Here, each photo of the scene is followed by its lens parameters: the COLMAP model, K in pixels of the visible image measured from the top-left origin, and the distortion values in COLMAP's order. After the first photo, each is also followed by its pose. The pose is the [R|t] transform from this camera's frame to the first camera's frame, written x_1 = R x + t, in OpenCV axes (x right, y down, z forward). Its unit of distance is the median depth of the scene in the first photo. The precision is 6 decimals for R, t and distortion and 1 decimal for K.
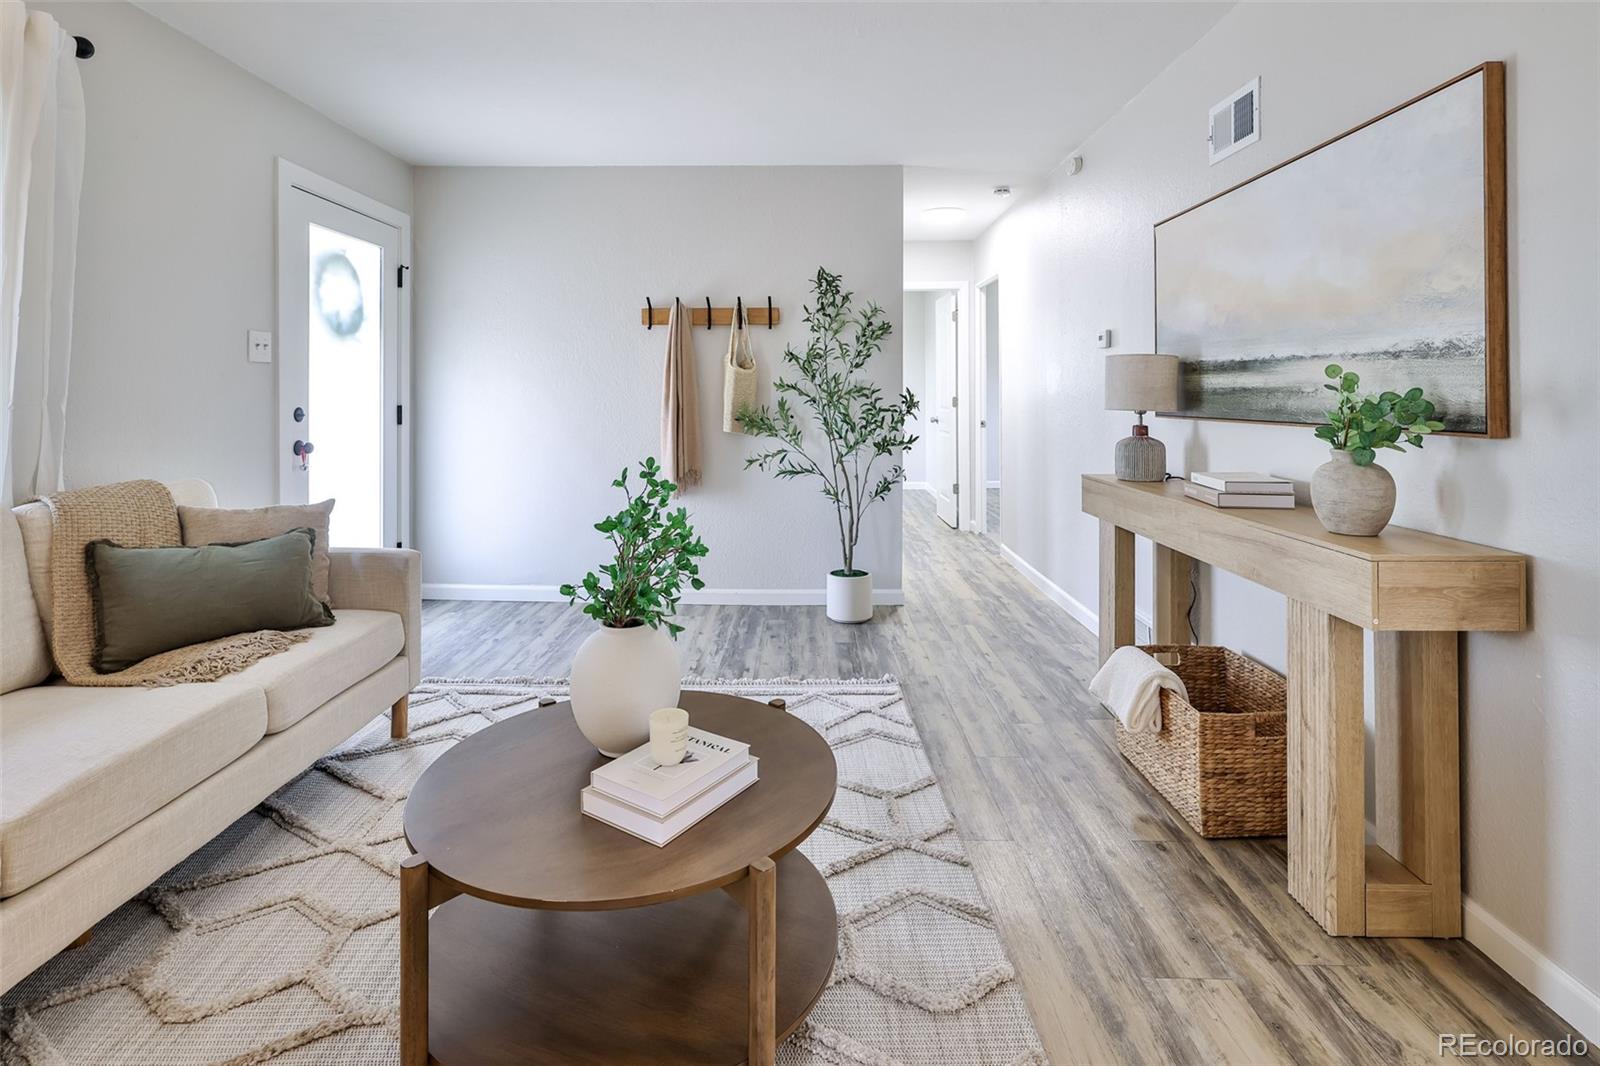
lens RADIAL K [[772.6, 0, 799.2], [0, 772.6, 389.8], [0, 0, 1]] dist [0.000691, 0.000262]
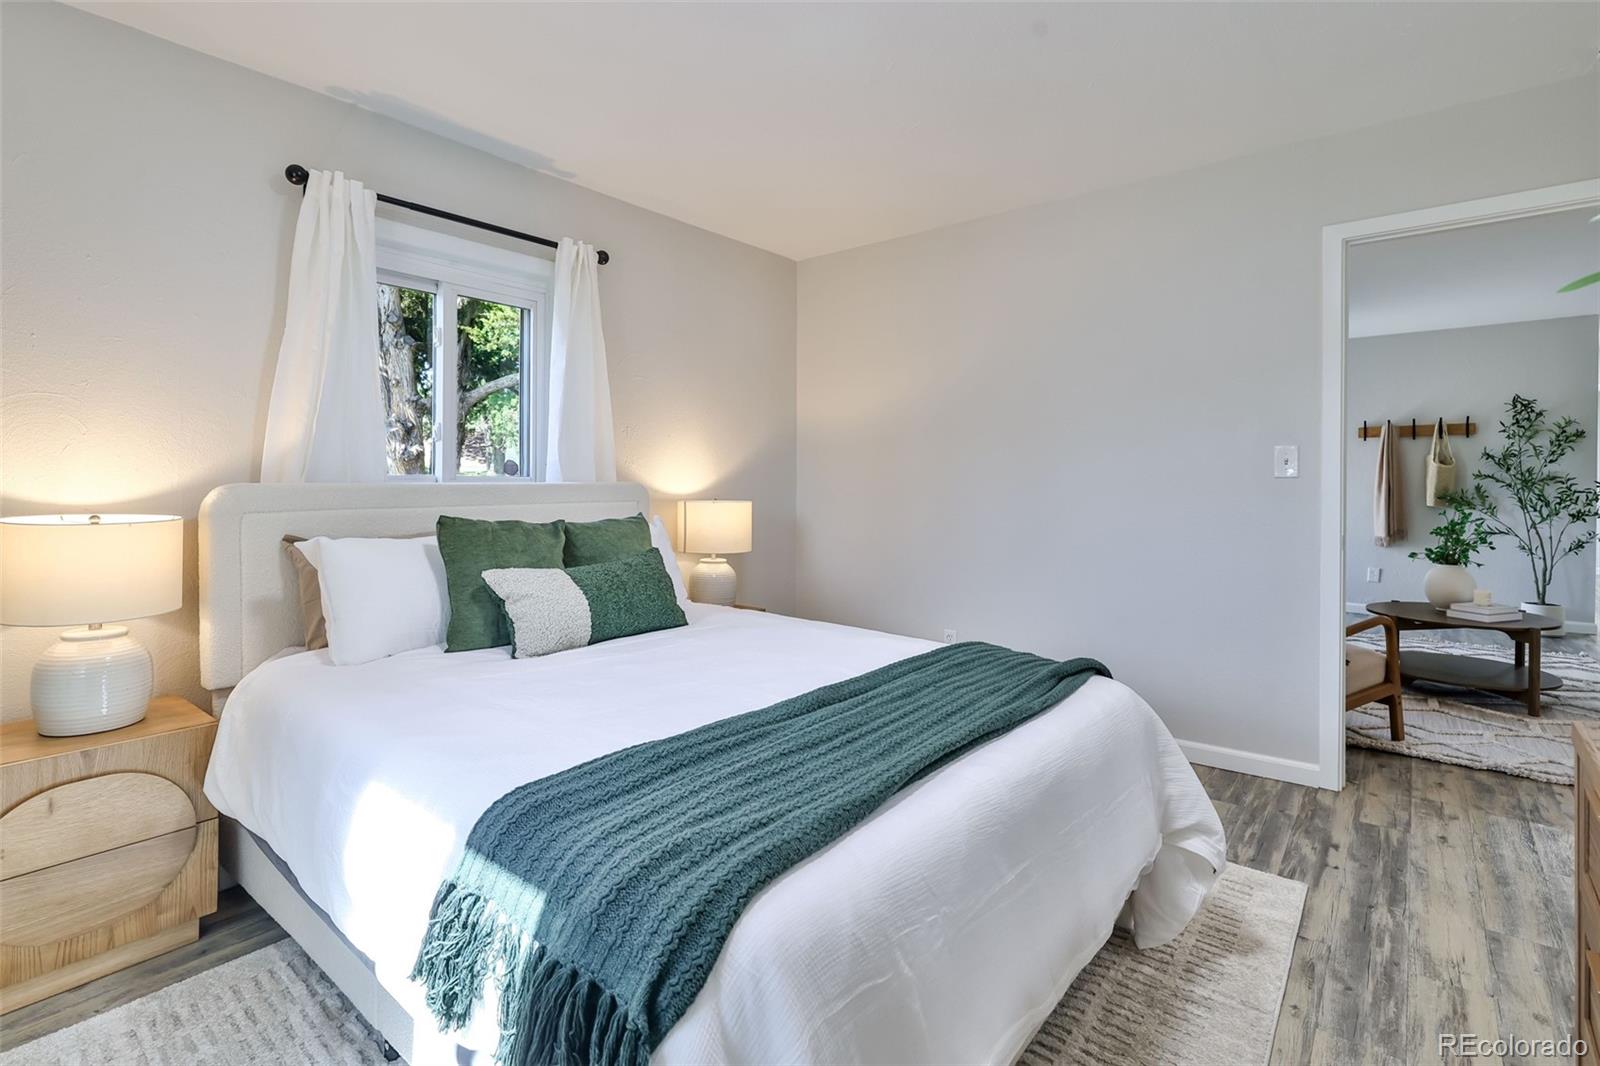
lens RADIAL K [[772.6, 0, 768.5], [0, 772.6, 487.6], [0, 0, 1]] dist [0.000691, 0.000262]
pose [[0.776413, 0.004614, -0.630207, -0.149472], [0.001513, 0.999957, 0.009185, 0.001888], [0.630222, -0.008085, 0.776373, -1.043013]]
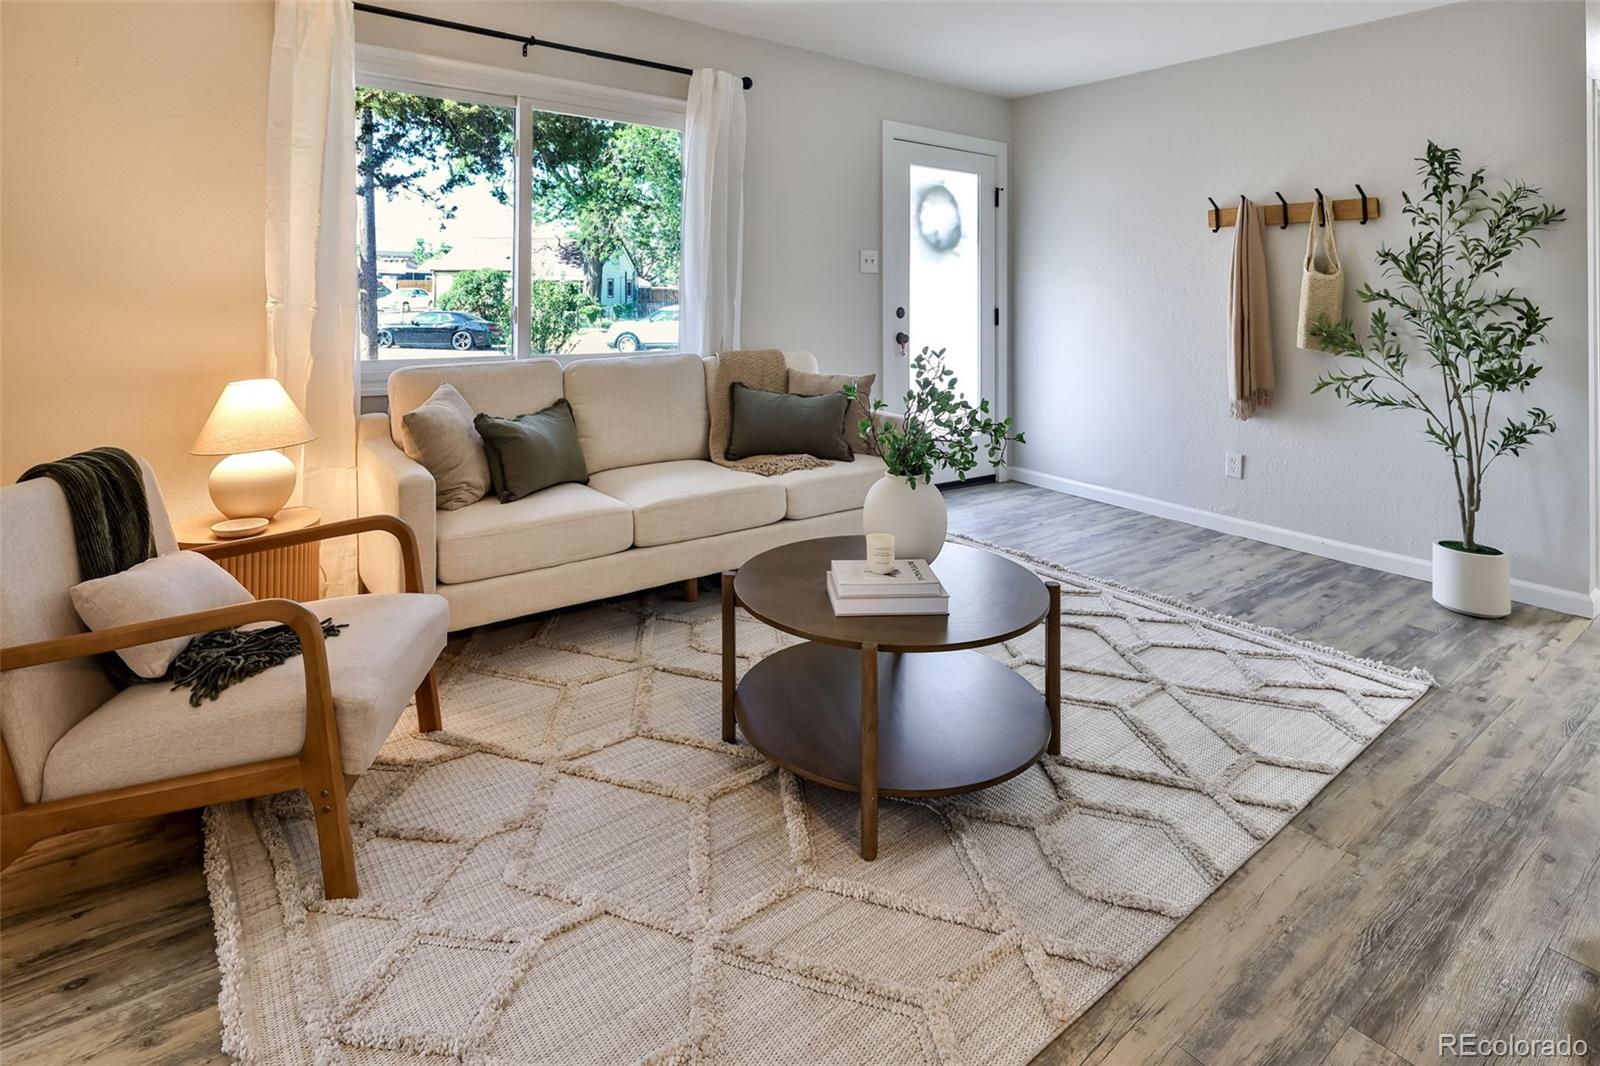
lens RADIAL K [[833.9, 0, 804.2], [0, 833.9, 270.0], [0, 0, 1]] dist [-0.003547, -0.000739]
pose [[0.620056, -0.013162, -0.784447, 0.294599], [-0.011823, 0.999589, -0.026117, -0.001035], [0.784469, 0.025468, 0.619645, -0.003860]]
